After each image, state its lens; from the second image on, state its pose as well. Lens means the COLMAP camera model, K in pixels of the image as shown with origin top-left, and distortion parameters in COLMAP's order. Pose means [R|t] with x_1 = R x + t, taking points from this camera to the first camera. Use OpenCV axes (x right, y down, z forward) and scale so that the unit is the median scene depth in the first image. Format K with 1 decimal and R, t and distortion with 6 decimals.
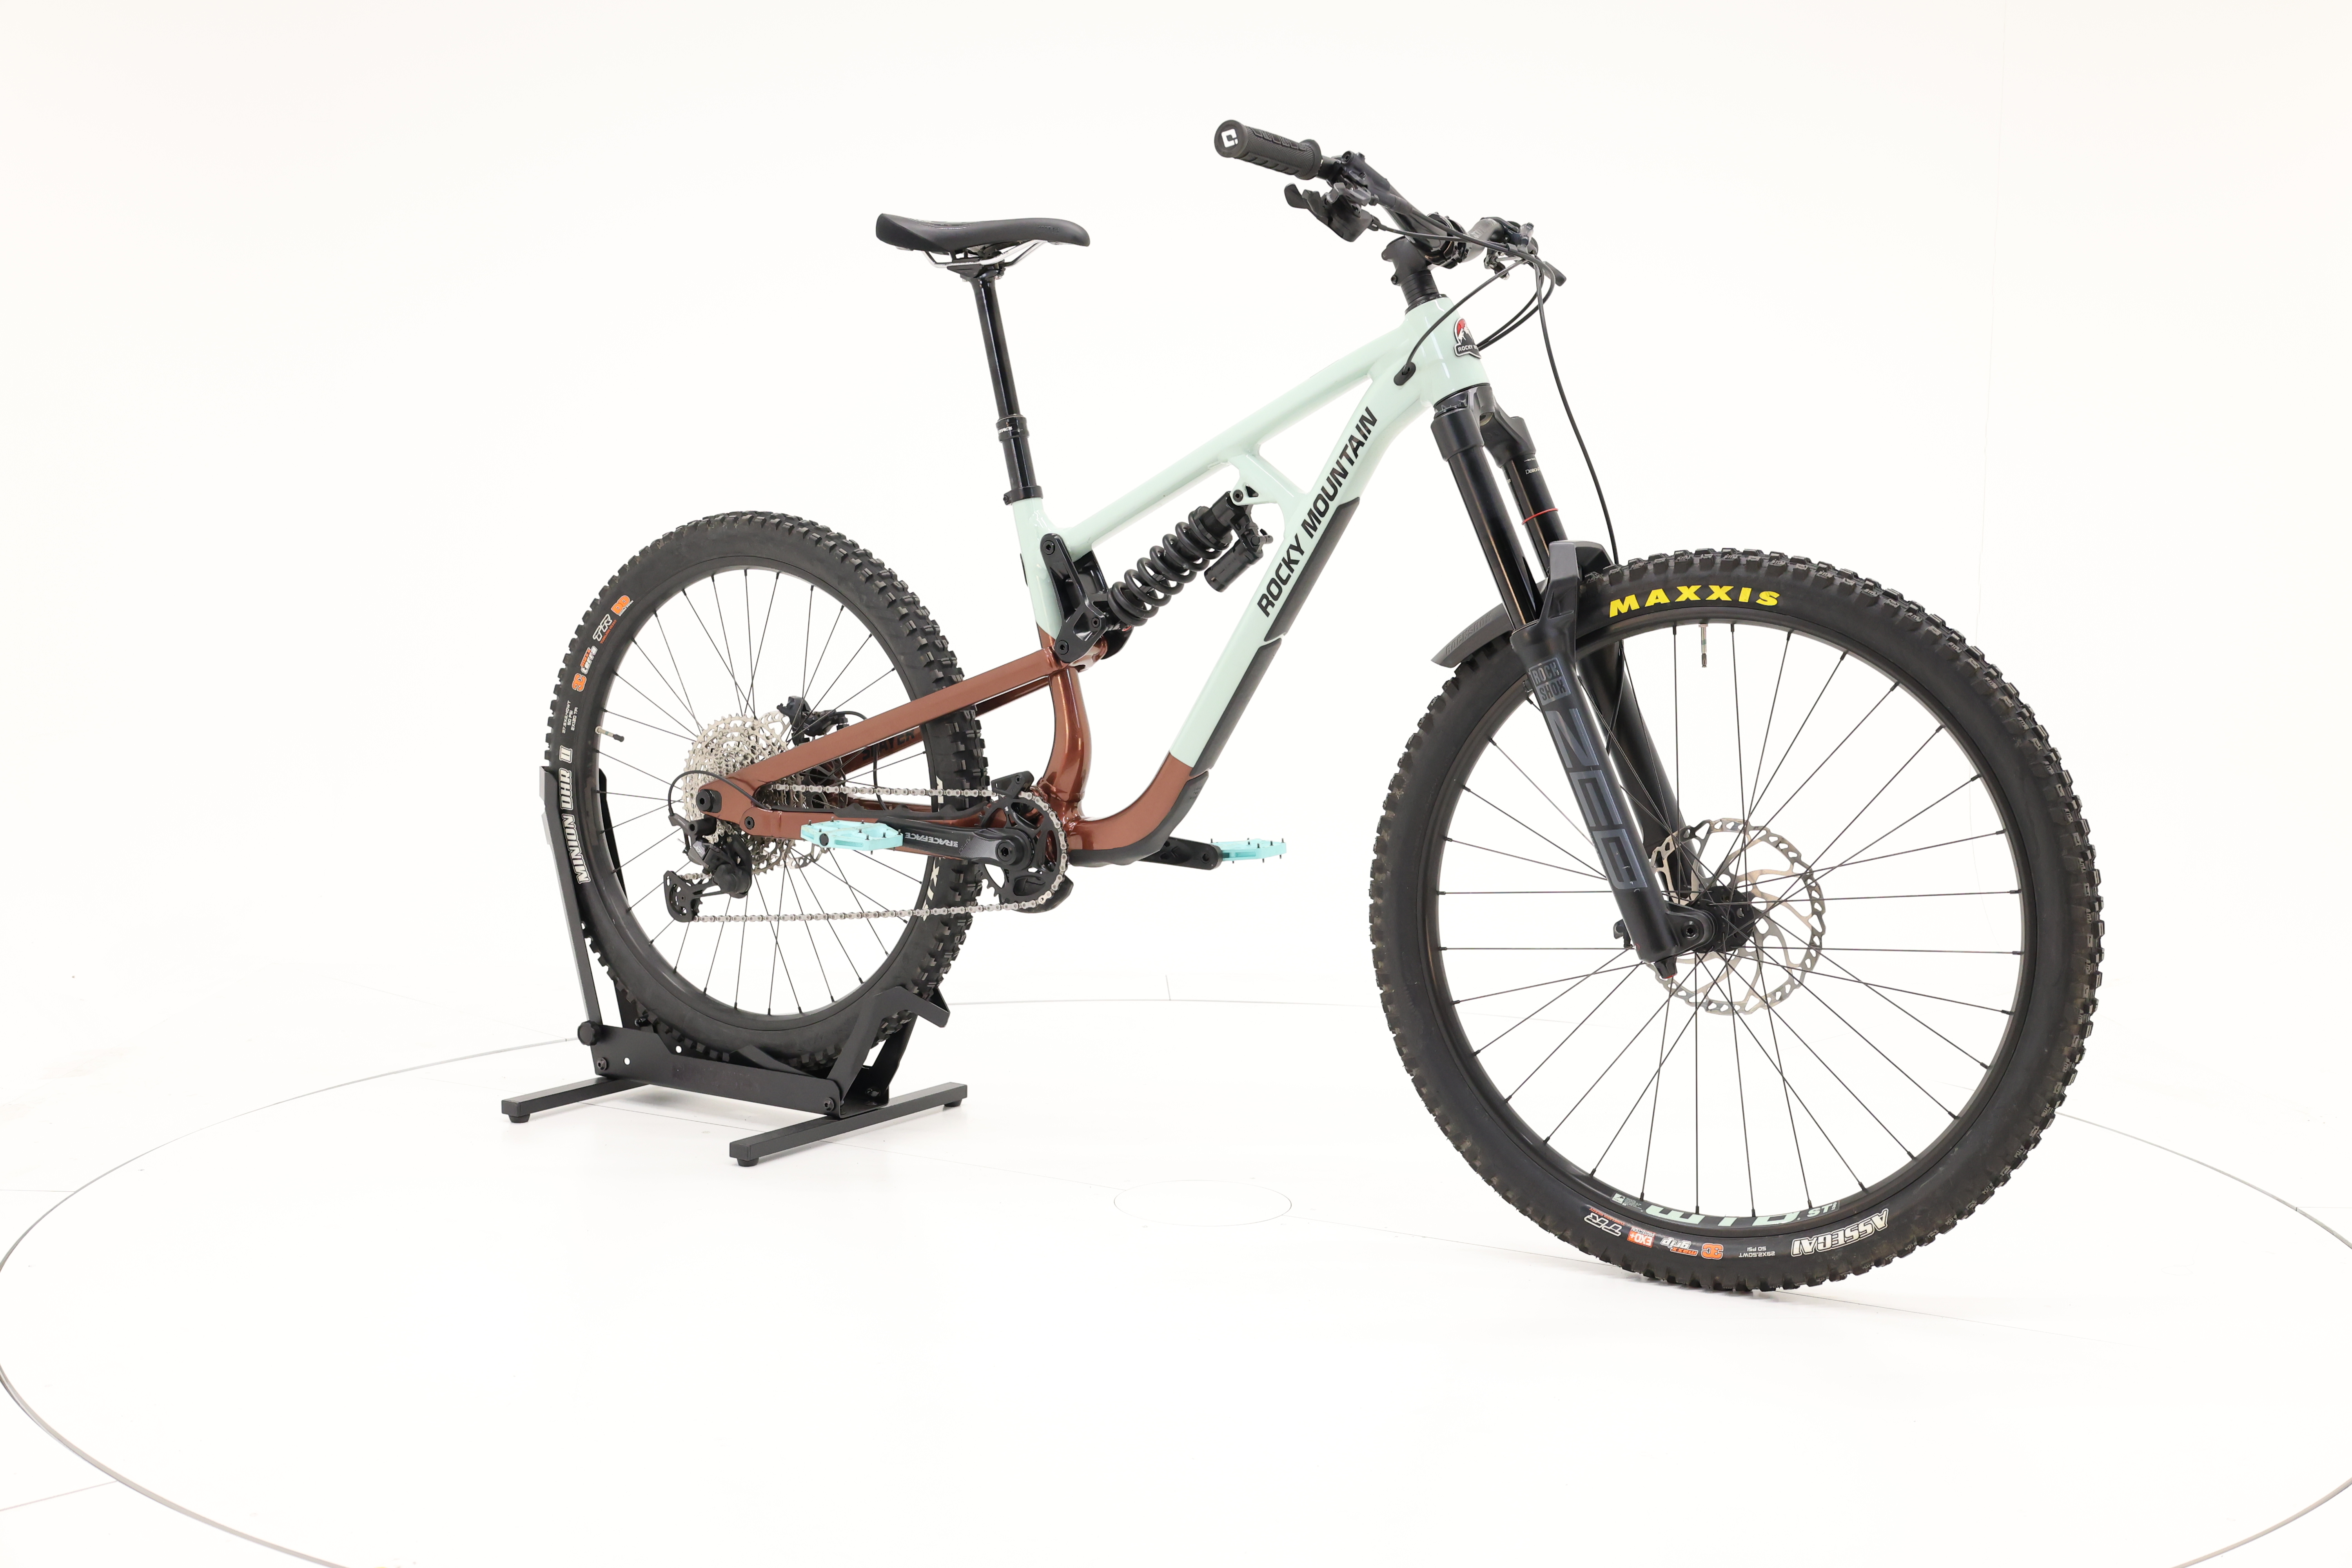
lens RADIAL K [[2646.1, 0, 1179.8], [0, 2646.1, 782.3], [0, 0, 1]] dist [0.008375, 0.000000]
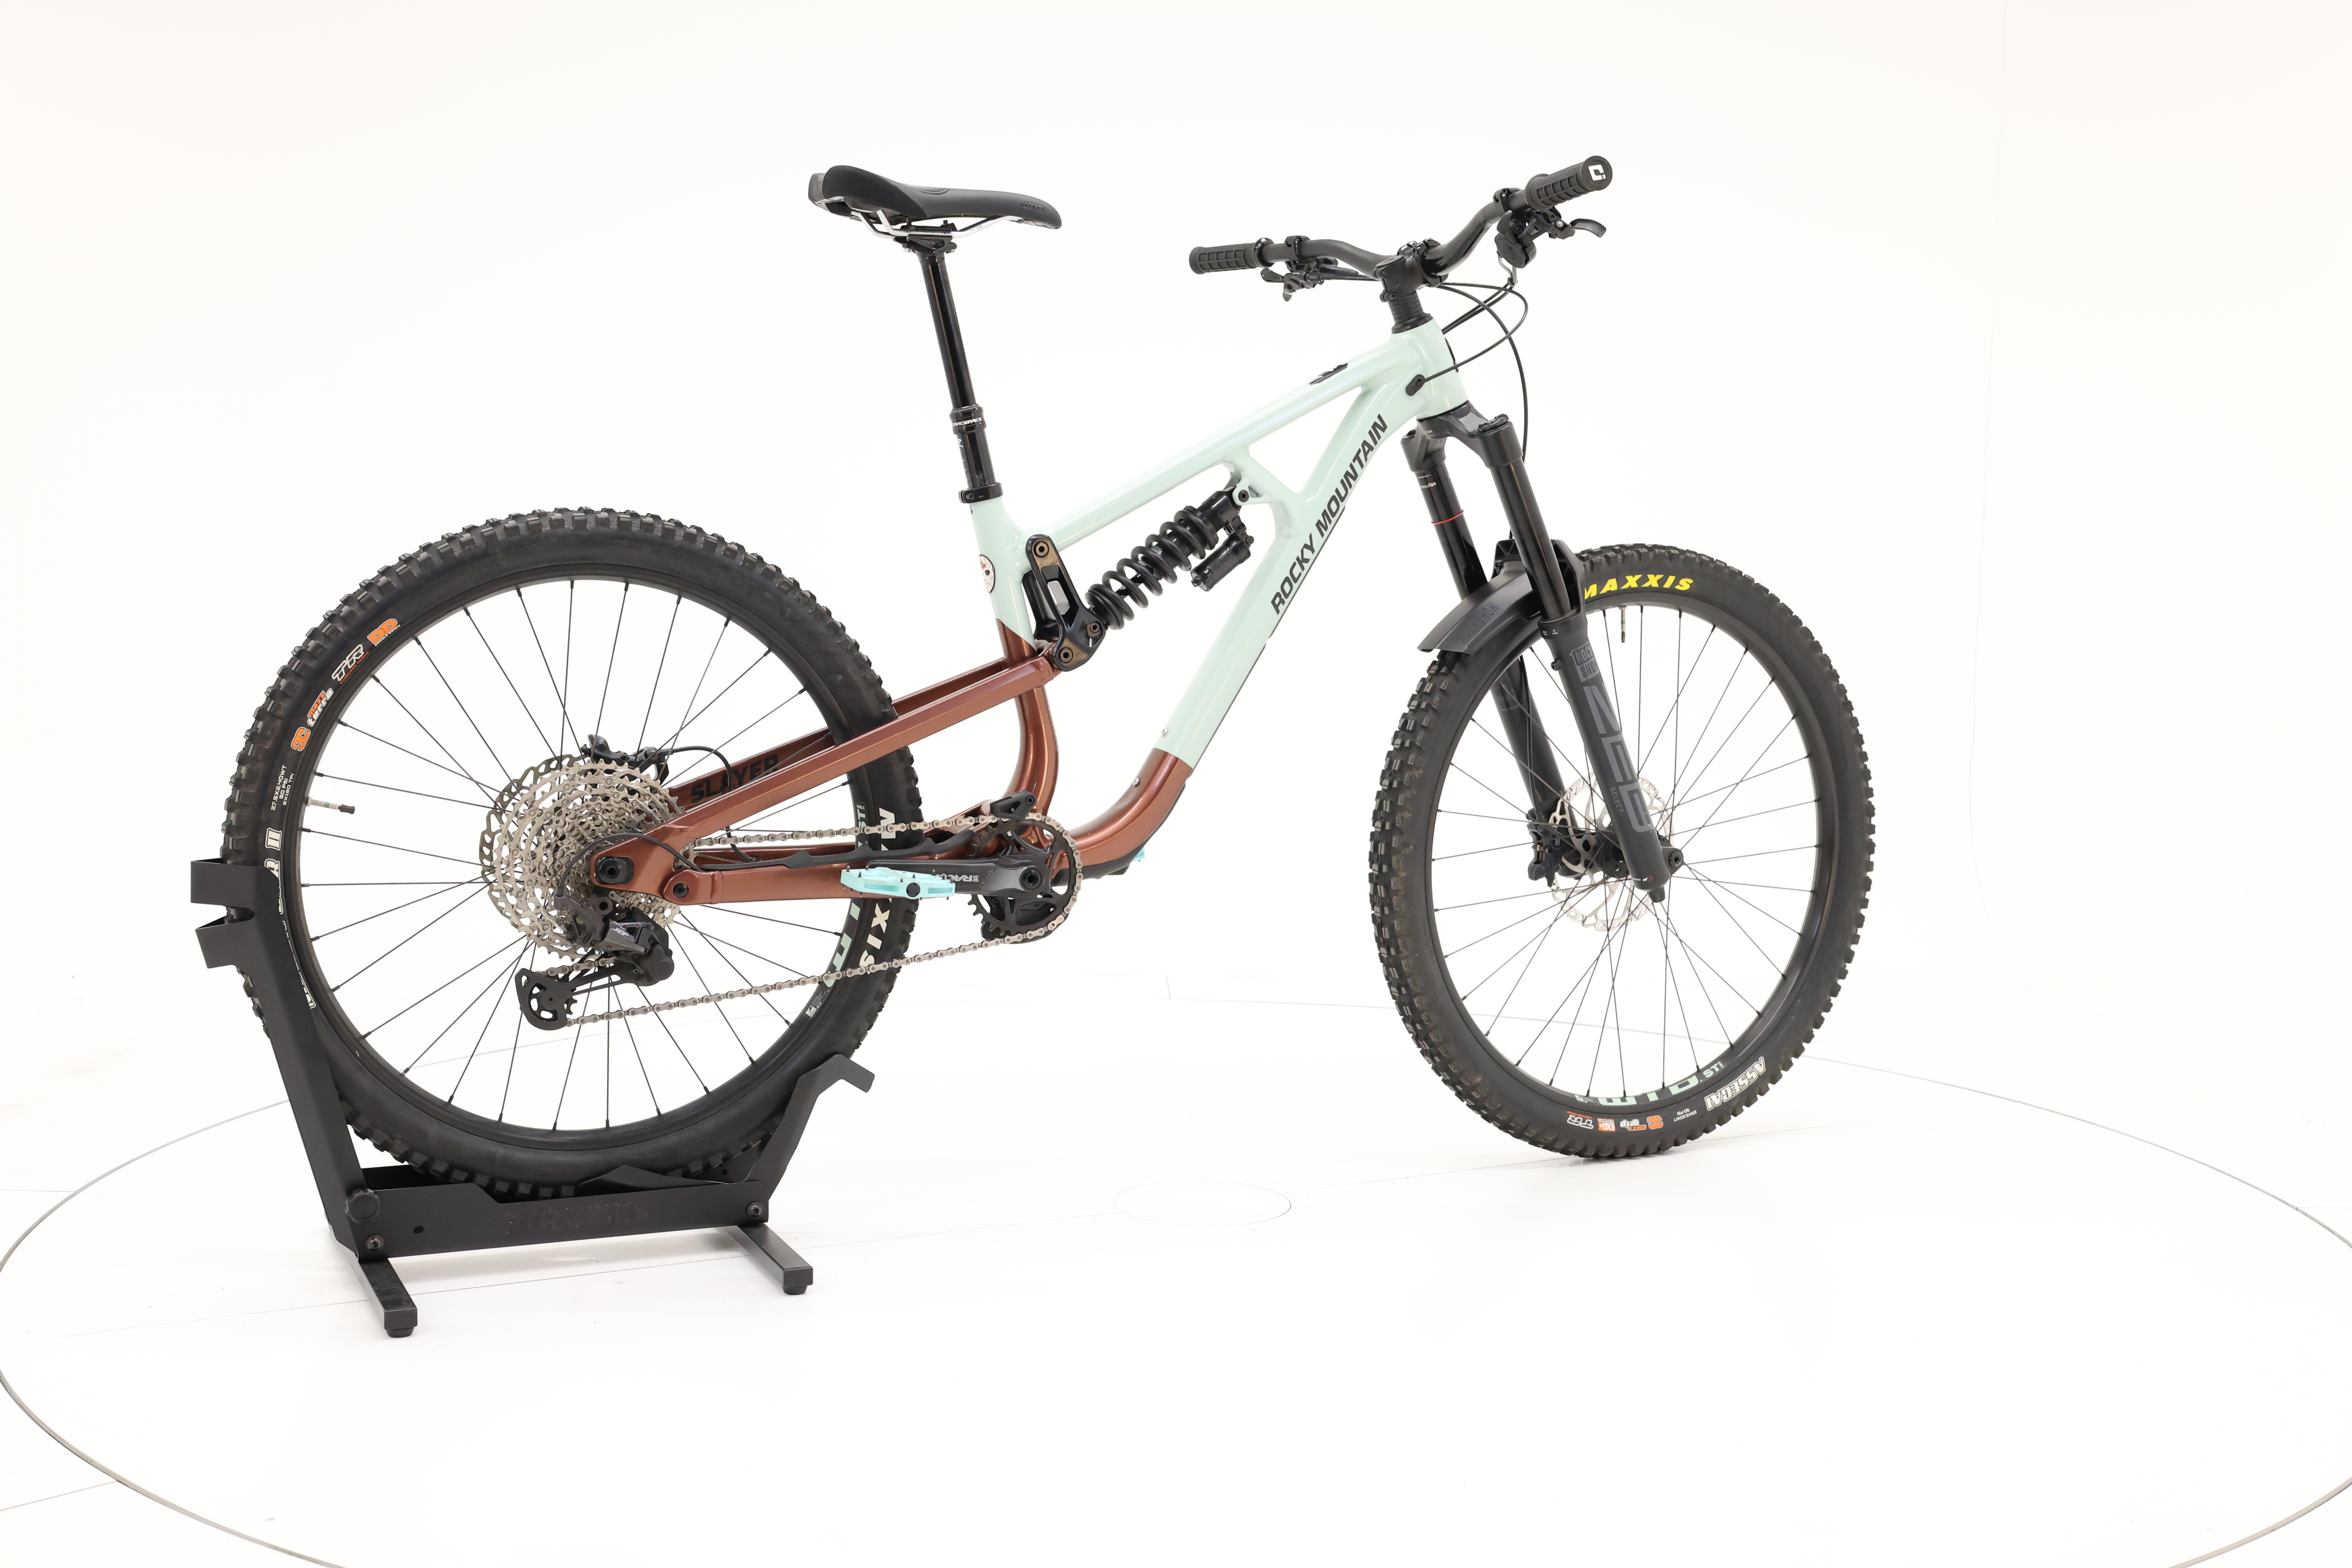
lens RADIAL K [[2646.1, 0, 1178.3], [0, 2646.1, 782.7], [0, 0, 1]] dist [0.008375, 0.000000]
pose [[0.546564, -0.088954, 0.832679, -0.858693], [0.075146, 0.995541, 0.057027, -0.059873], [-0.834039, 0.031403, 0.550811, 0.476577]]
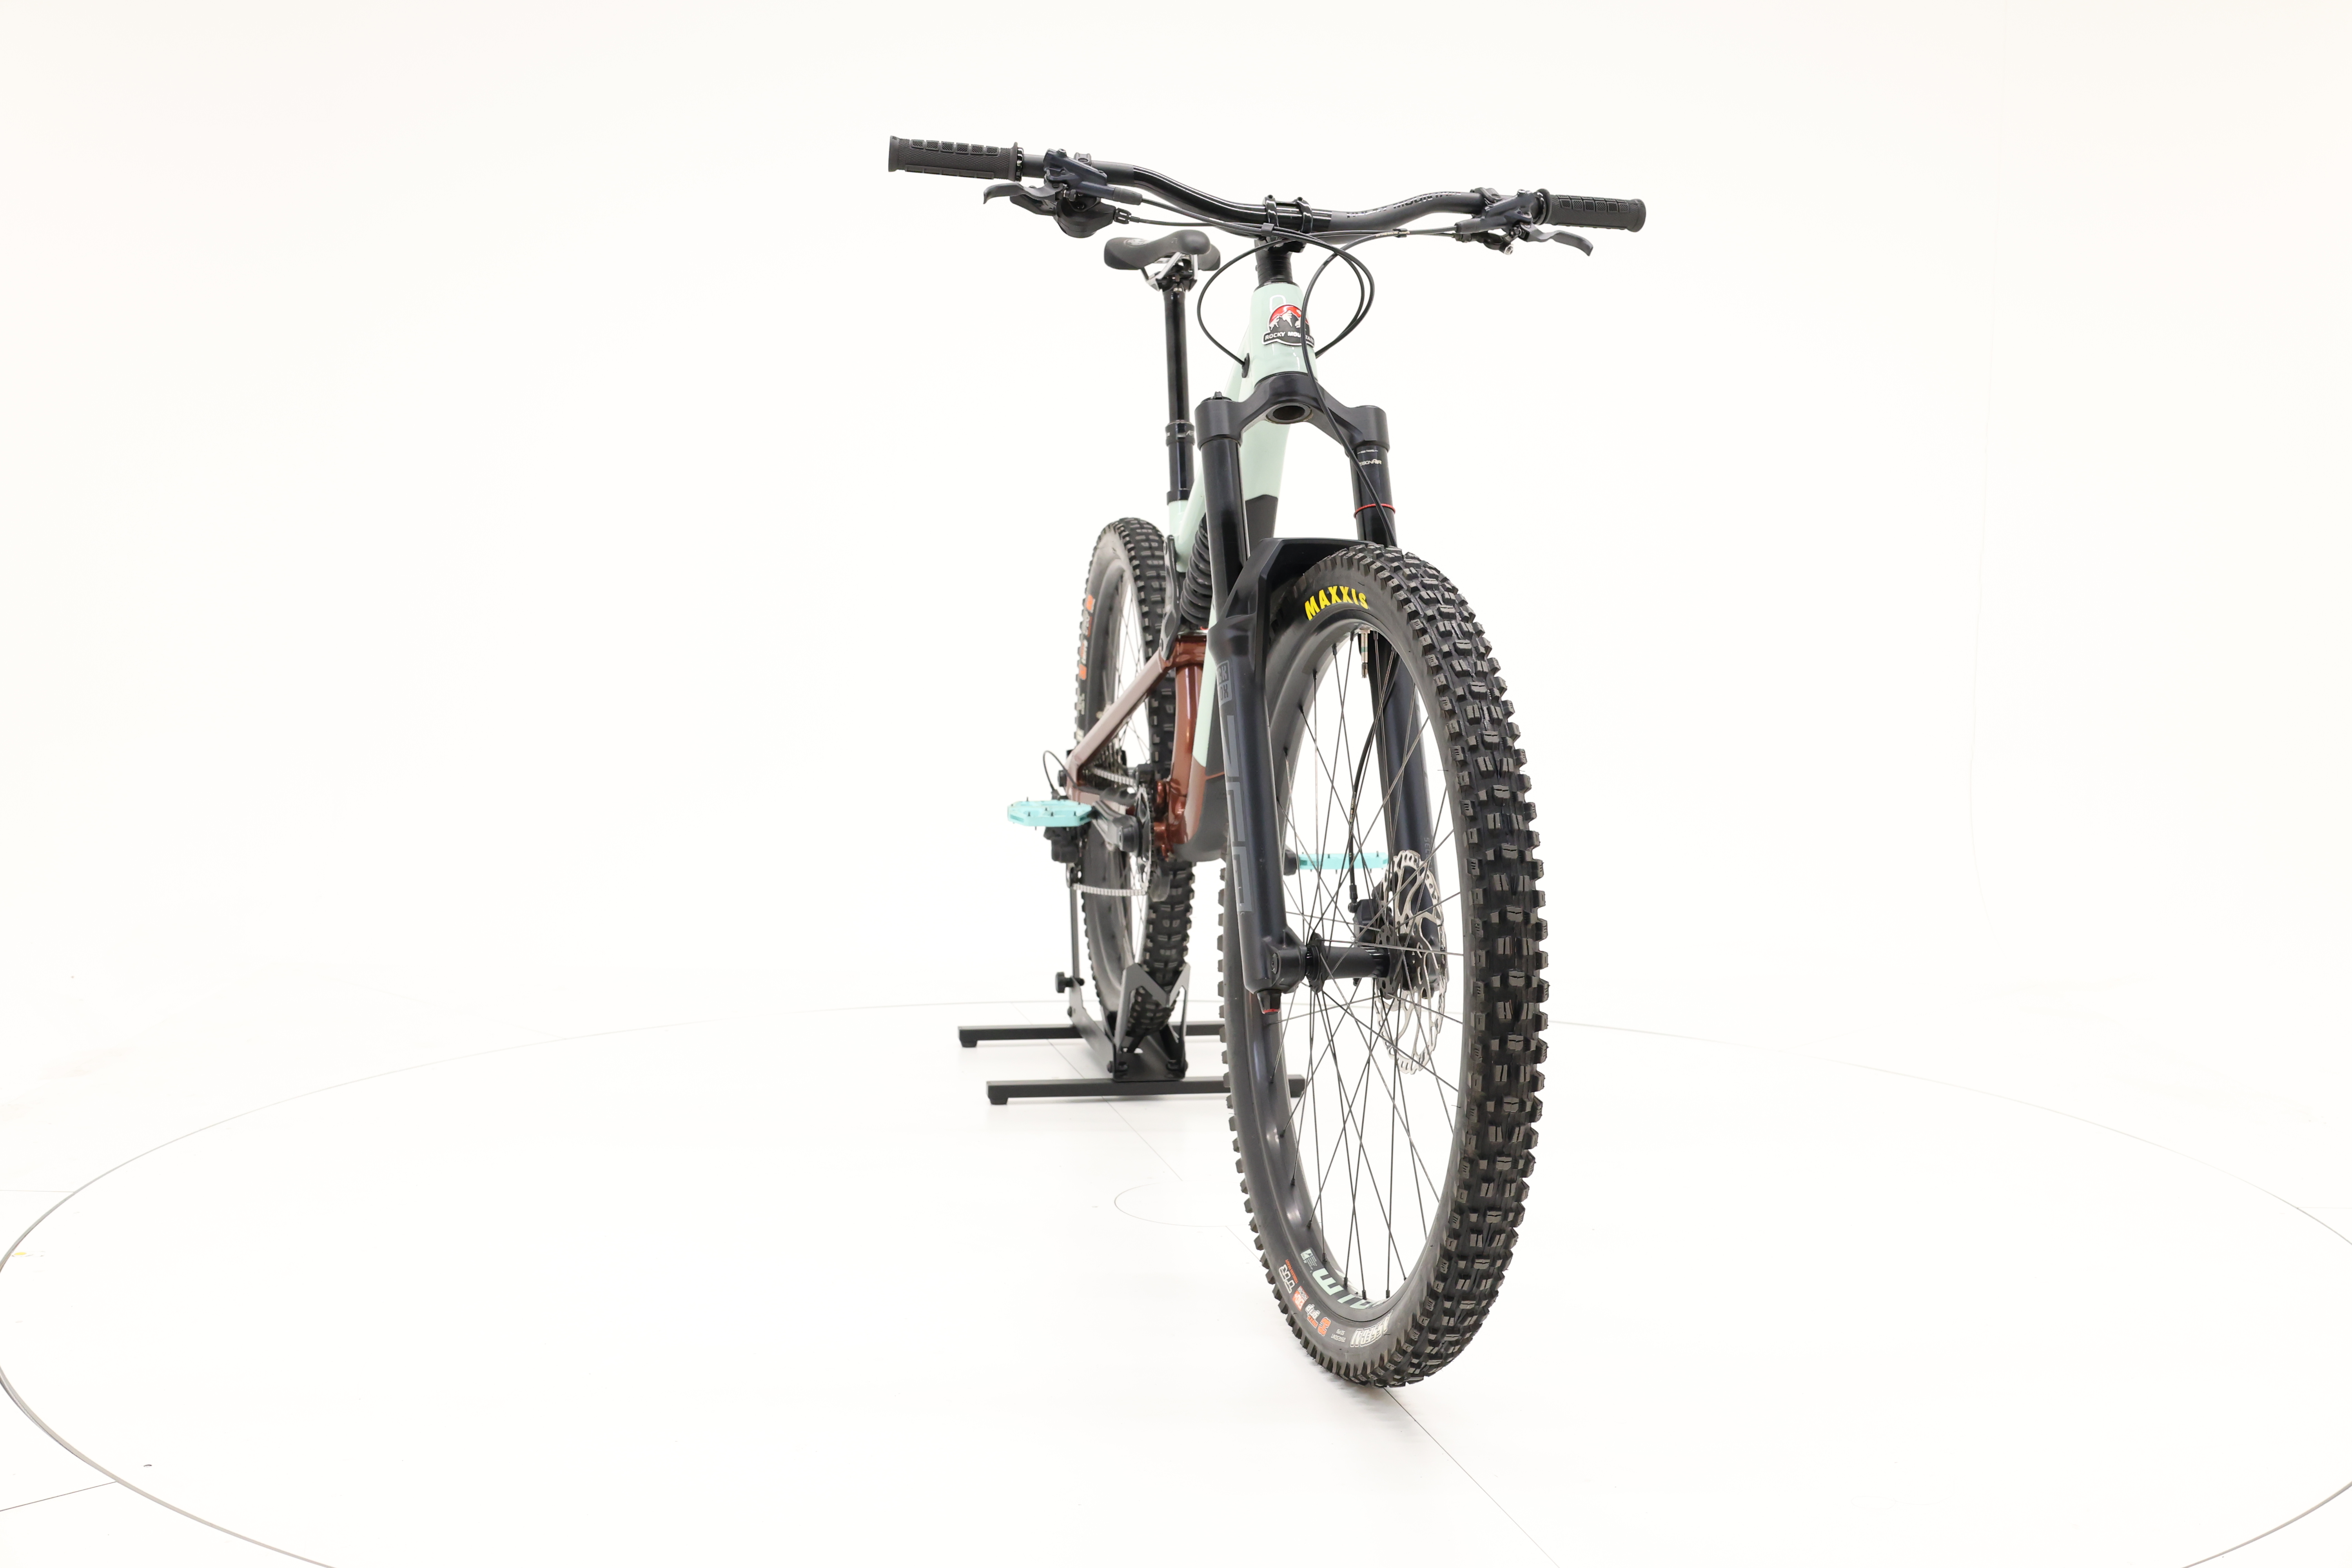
lens RADIAL K [[2646.1, 0, 1177.8], [0, 2646.1, 781.6], [0, 0, 1]] dist [0.008375, 0.000000]
pose [[0.677576, 0.066584, -0.732432, 0.761926], [-0.075976, 0.996902, 0.020341, -0.020526], [0.731518, 0.041865, 0.680536, 0.323513]]
